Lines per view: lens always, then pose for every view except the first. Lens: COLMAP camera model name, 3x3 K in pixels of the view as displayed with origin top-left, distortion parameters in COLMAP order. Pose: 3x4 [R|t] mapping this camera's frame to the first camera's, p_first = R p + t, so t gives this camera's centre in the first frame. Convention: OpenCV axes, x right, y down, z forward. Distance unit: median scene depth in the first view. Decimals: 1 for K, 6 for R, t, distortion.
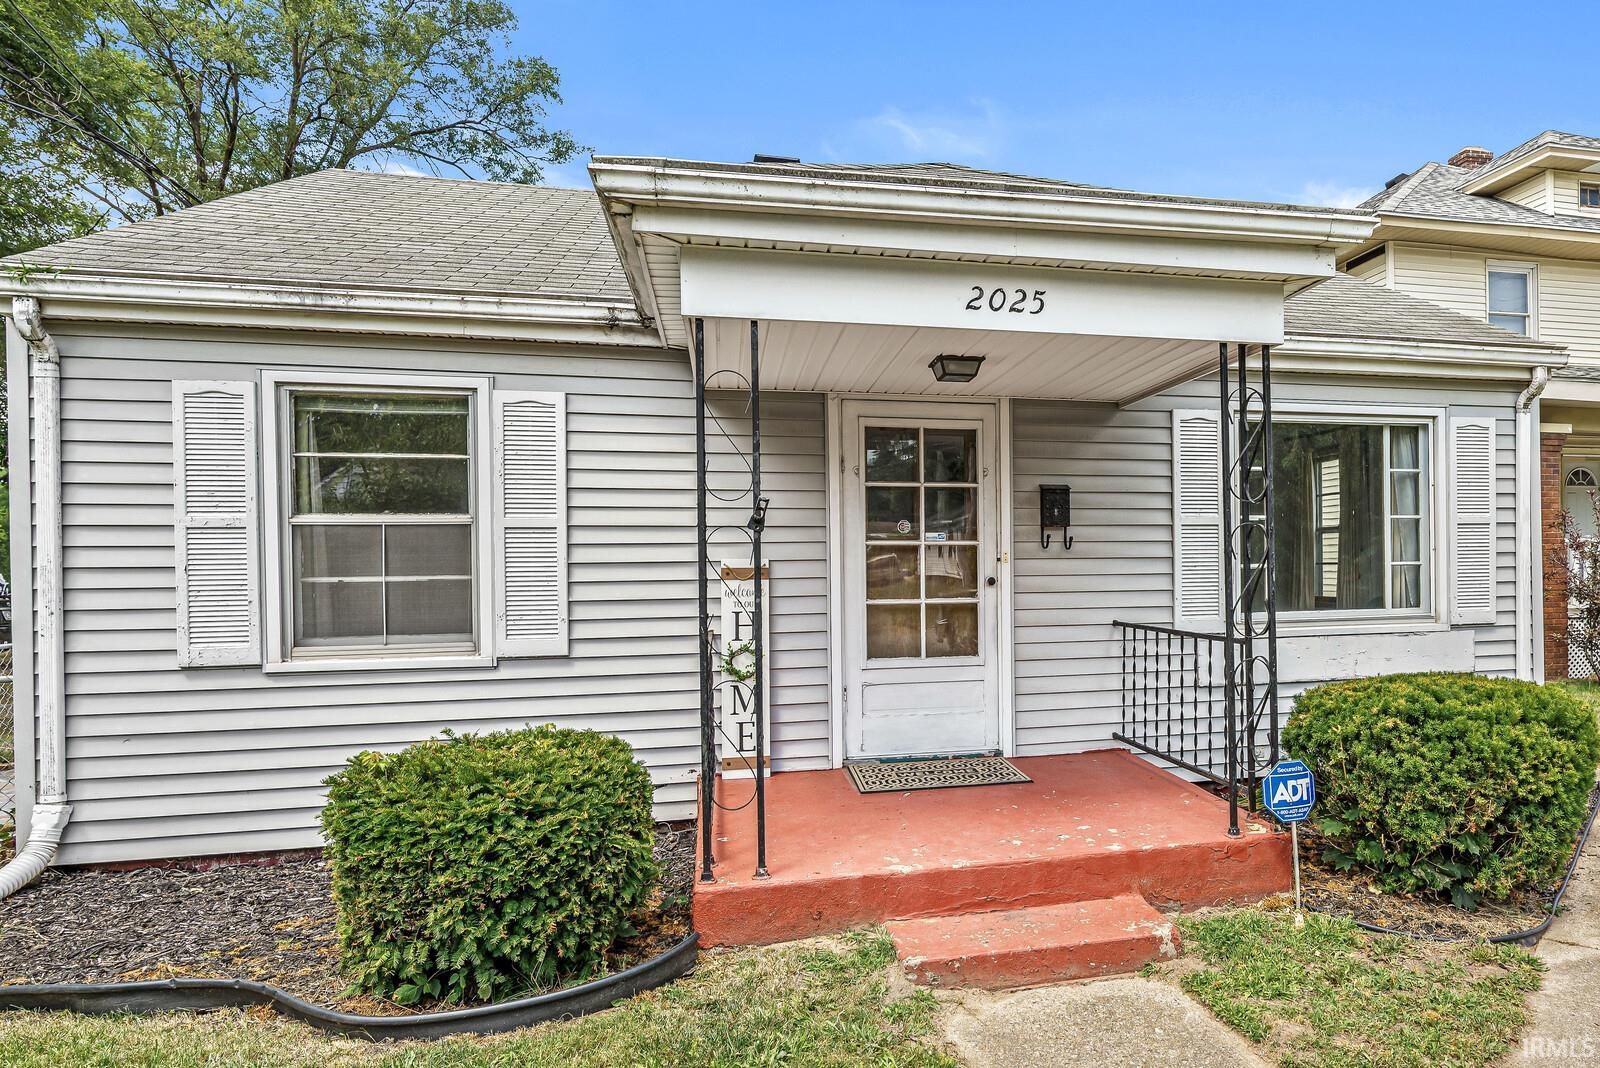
lens RADIAL K [[989.8, 0, 980.1], [0, 989.8, 573.3], [0, 0, 1]] dist [0.000610, -0.002858]
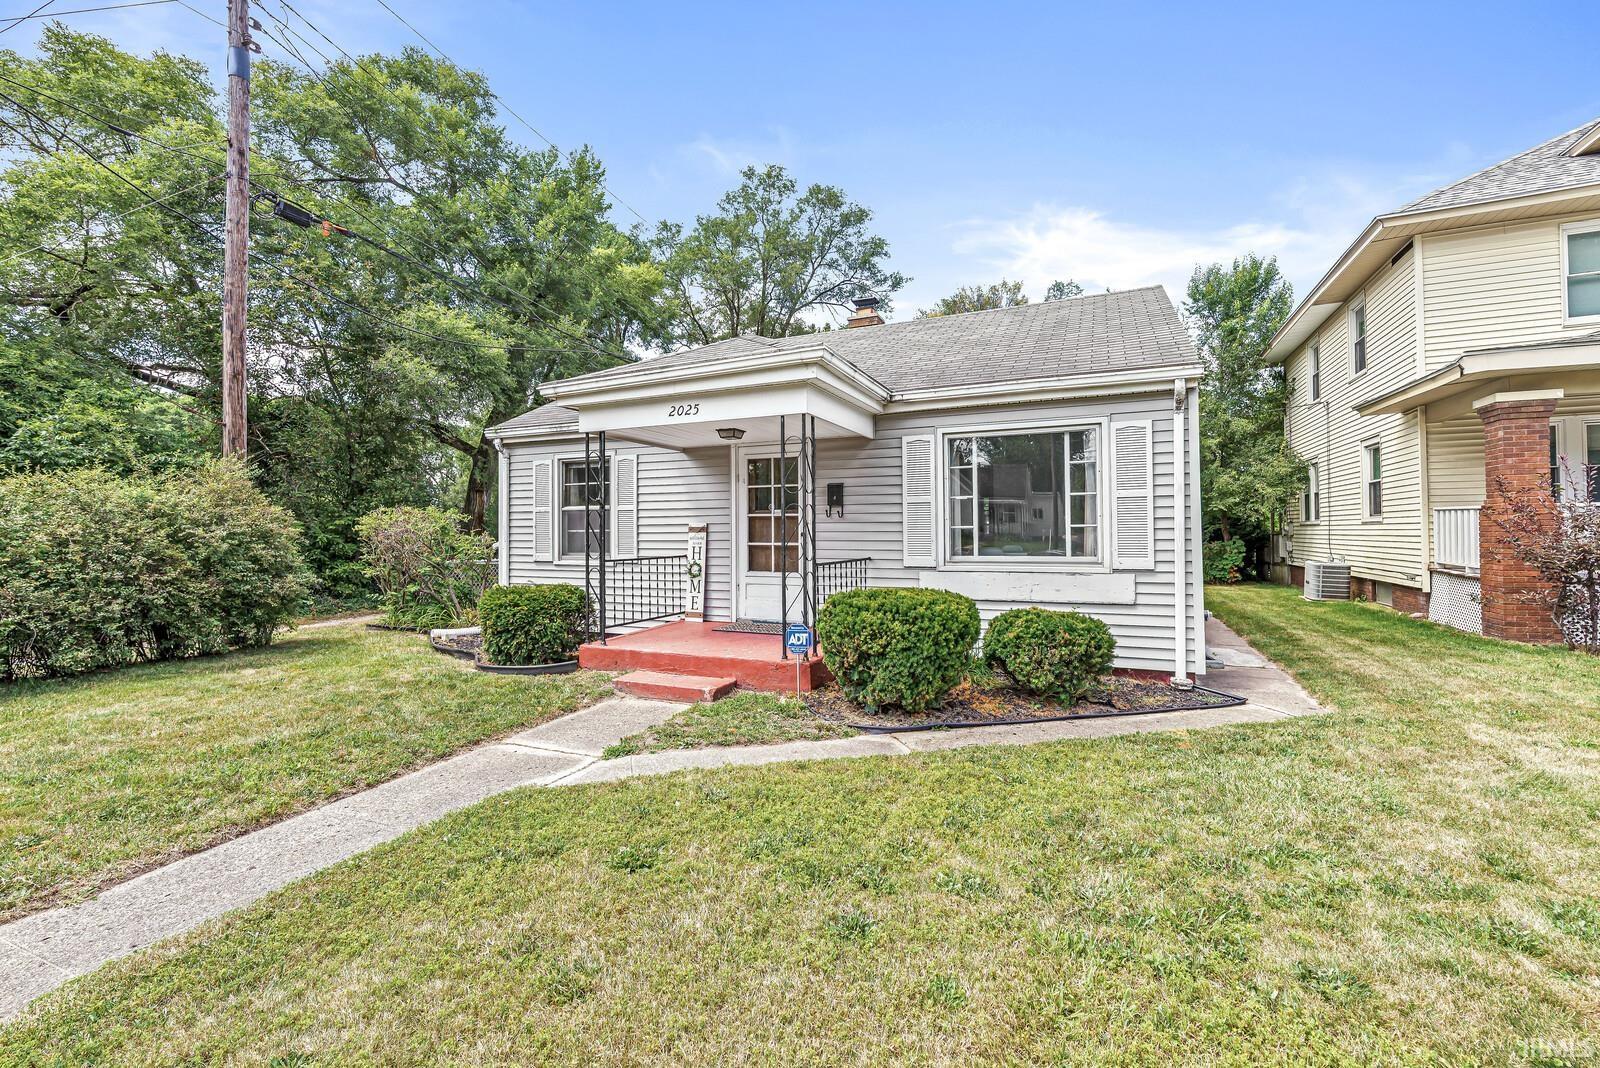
lens RADIAL K [[687.4, 0, 799.1], [0, 687.4, 526.8], [0, 0, 1]] dist [-0.000851, -0.000404]
pose [[0.776186, 0.001942, -0.630501, 0.863788], [-0.009861, 0.999910, -0.009061, 0.005573], [0.630427, 0.013250, 0.776136, -0.050086]]
